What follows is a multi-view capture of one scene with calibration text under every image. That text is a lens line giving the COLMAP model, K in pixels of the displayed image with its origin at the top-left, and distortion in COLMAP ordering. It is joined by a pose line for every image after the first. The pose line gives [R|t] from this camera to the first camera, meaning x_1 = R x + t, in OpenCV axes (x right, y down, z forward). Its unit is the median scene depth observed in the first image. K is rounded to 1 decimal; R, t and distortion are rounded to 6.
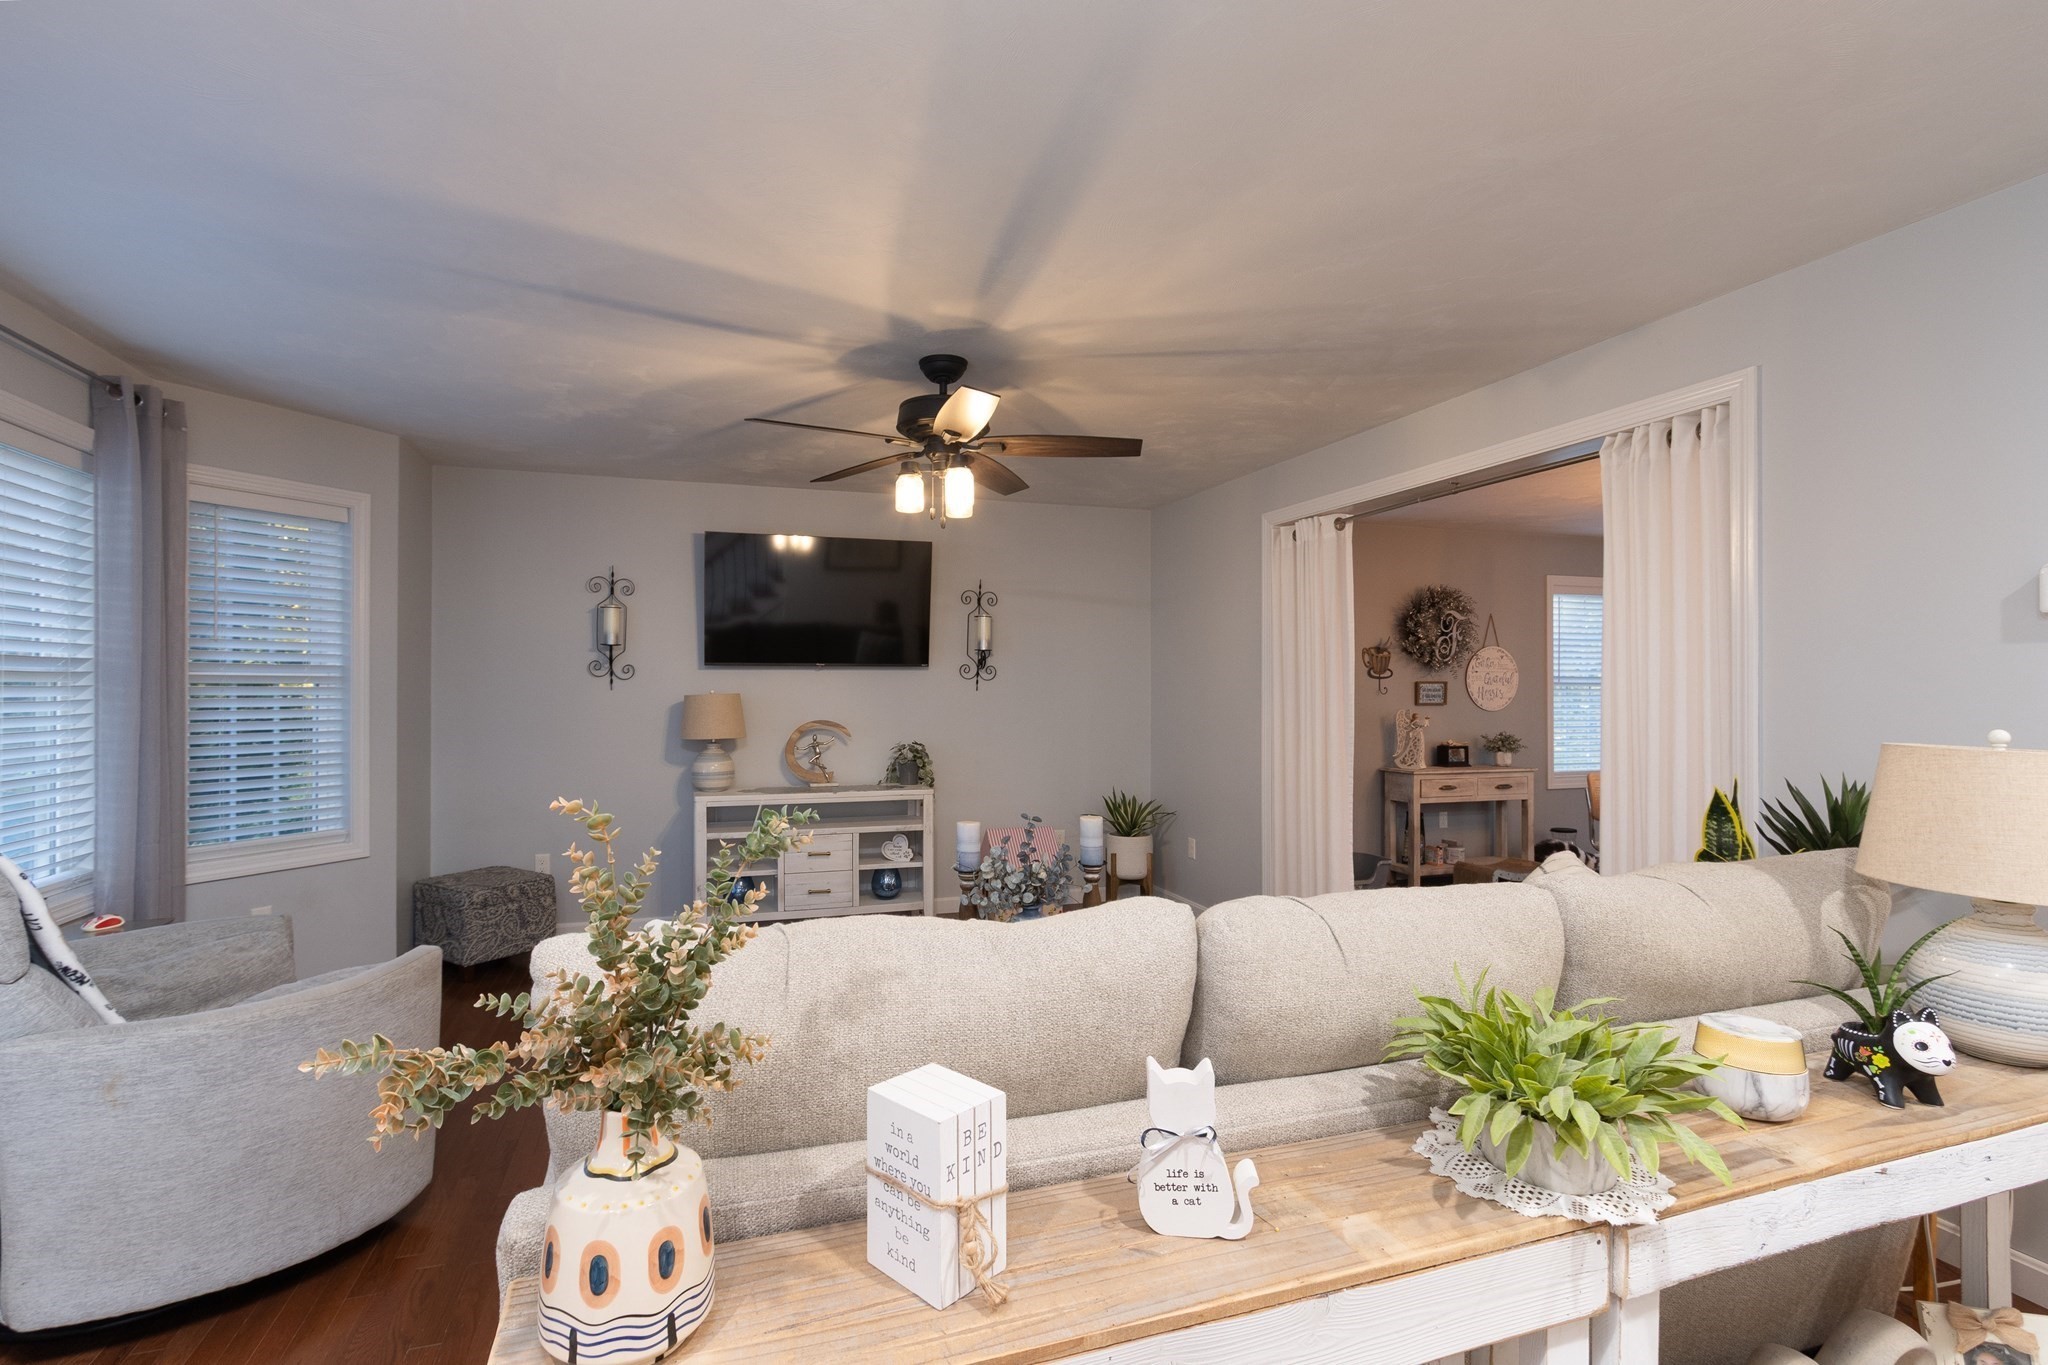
lens RADIAL K [[969.3, 0, 1024.0], [0, 969.3, 682.5], [0, 0, 1]] dist [-0.000283, -0.000053]
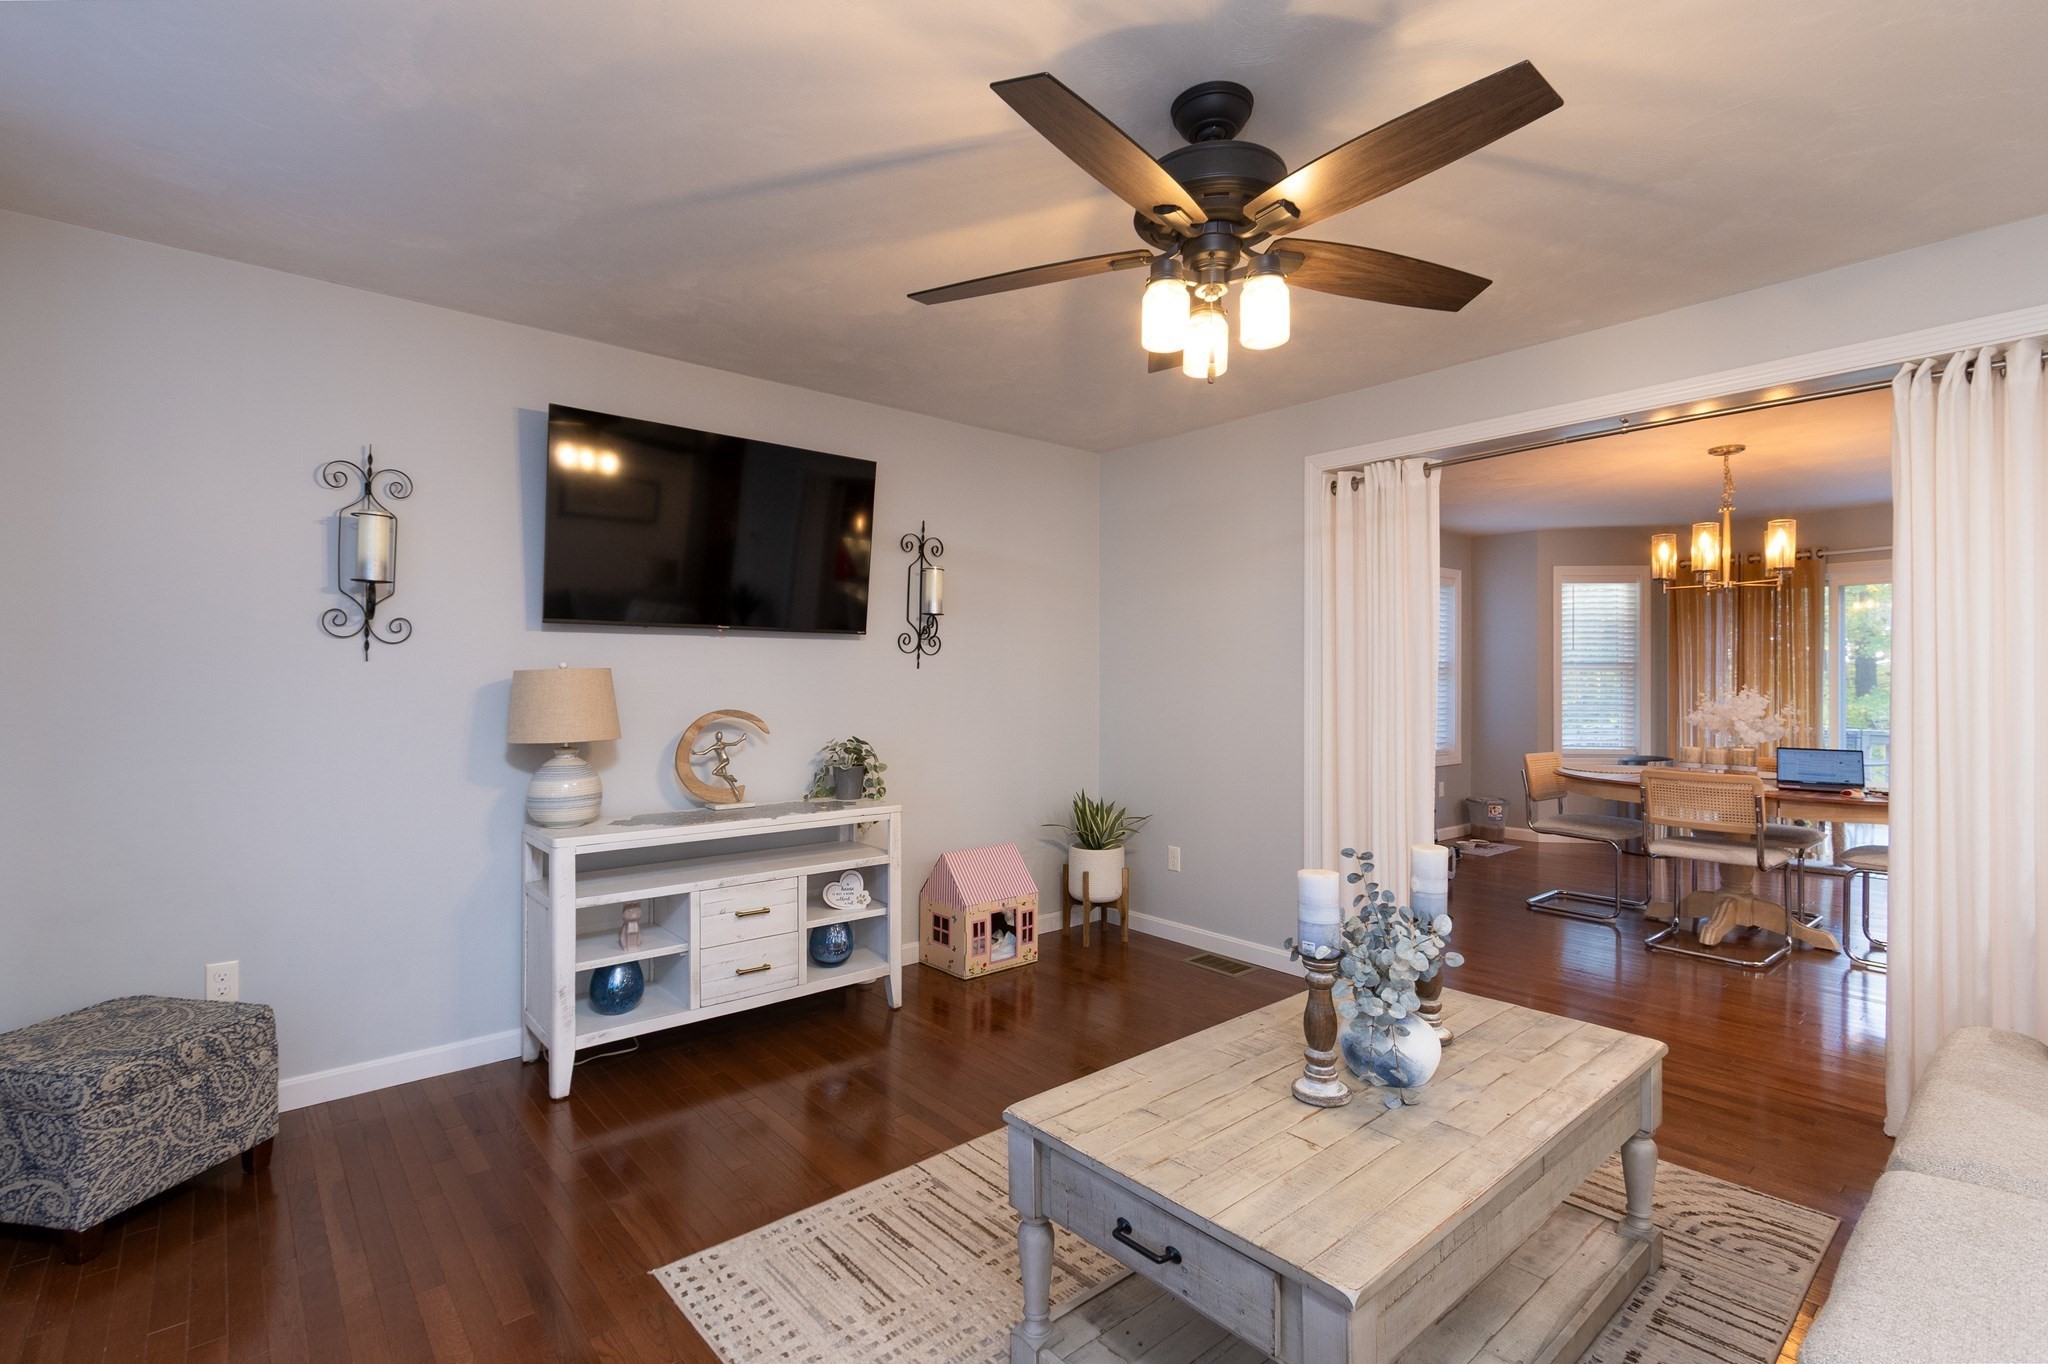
lens RADIAL K [[925.9, 0, 1024.0], [0, 925.9, 682.0], [0, 0, 1]] dist [0.001151, -0.000379]
pose [[0.924630, -0.000268, 0.380866, -0.279193], [-0.003727, 0.999946, 0.009751, 0.013396], [-0.380848, -0.010435, 0.924579, 0.349870]]
